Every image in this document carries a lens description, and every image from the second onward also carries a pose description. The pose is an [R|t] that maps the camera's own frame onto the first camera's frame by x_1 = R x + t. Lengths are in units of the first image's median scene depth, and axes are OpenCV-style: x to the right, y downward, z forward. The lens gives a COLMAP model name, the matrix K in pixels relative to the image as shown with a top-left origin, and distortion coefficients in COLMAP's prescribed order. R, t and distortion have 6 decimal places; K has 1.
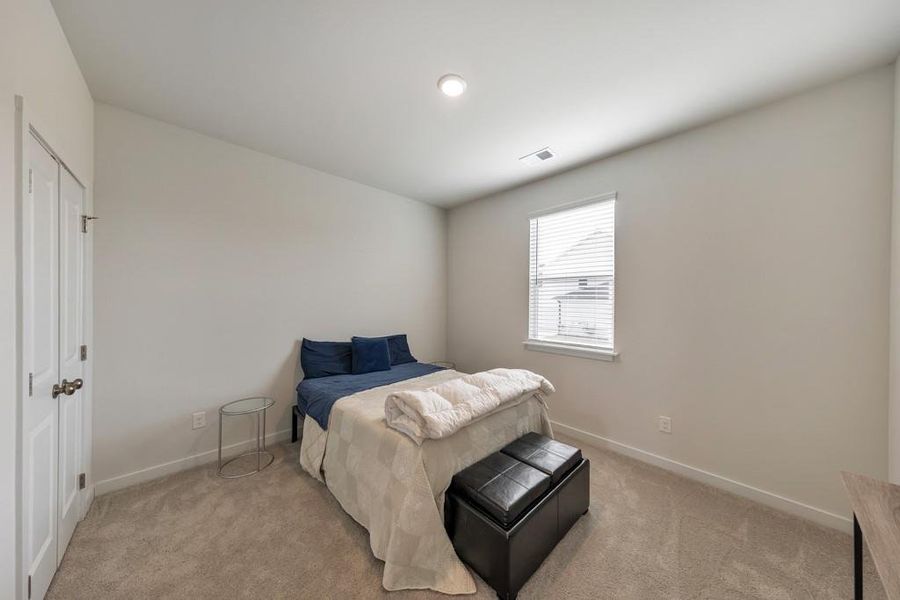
lens RADIAL K [[286.9, 0, 454.9], [0, 286.9, 301.7], [0, 0, 1]] dist [0.000182, 0.000024]
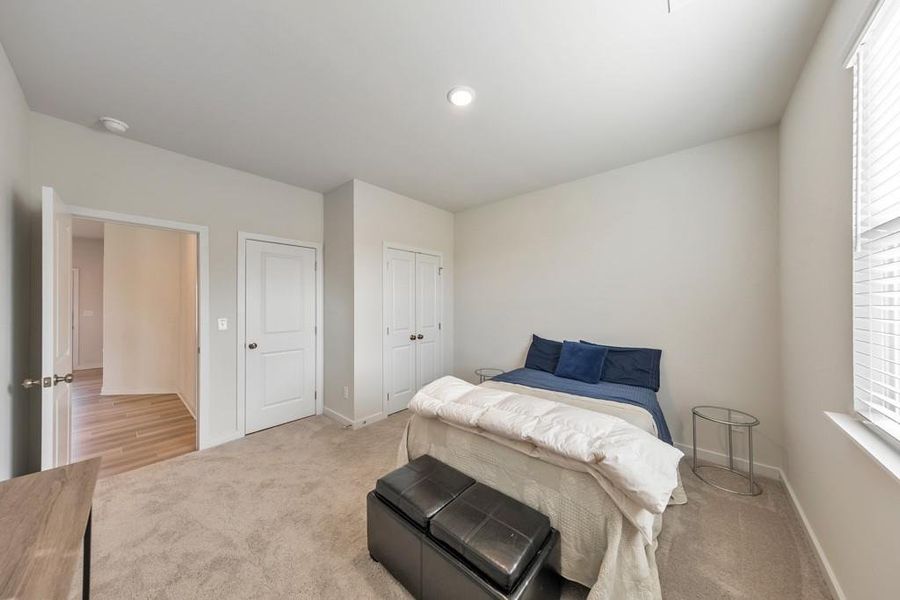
lens RADIAL K [[286.9, 0, 454.9], [0, 286.9, 301.7], [0, 0, 1]] dist [0.000182, 0.000024]
pose [[0.099912, -0.006443, -0.994975, 0.900929], [0.009652, 0.999938, -0.005506, -0.007057], [0.994949, -0.009054, 0.099968, 0.771076]]
